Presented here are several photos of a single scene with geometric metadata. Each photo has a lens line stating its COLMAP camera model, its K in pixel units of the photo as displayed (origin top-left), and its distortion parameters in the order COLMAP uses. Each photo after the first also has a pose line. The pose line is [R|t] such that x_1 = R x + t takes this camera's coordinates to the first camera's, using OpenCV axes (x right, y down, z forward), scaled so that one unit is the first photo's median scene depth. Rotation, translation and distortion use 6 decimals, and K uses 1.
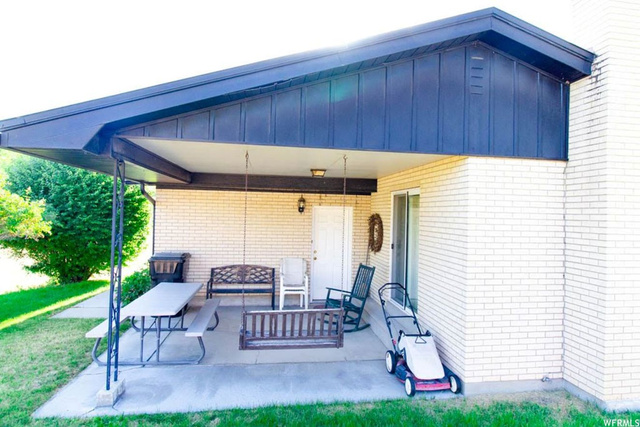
lens RADIAL K [[387.7, 0, 328.8], [0, 387.7, 206.0], [0, 0, 1]] dist [-0.007591, 0.003165]
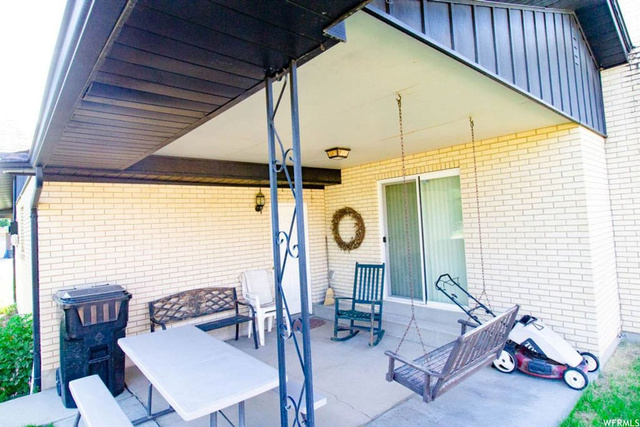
lens RADIAL K [[359.6, 0, 321.0], [0, 359.6, 207.7], [0, 0, 1]] dist [-0.002891, -0.000105]
pose [[0.838290, -0.046320, 0.543254, -0.467310], [0.063983, 0.997858, -0.013651, 0.034256], [-0.541457, 0.046203, 0.839458, 0.404932]]
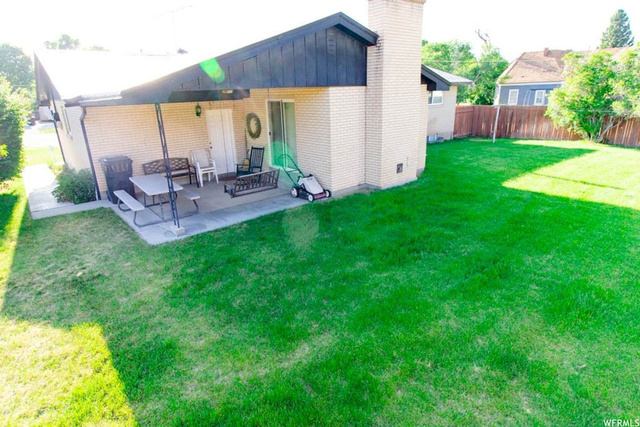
lens RADIAL K [[359.6, 0, 320.7], [0, 359.6, 209.3], [0, 0, 1]] dist [-0.002891, -0.000105]
pose [[0.855069, -0.209768, 0.474189, -0.488881], [0.042805, 0.939949, 0.338621, -0.112247], [-0.516745, -0.269246, 0.812700, -0.480182]]
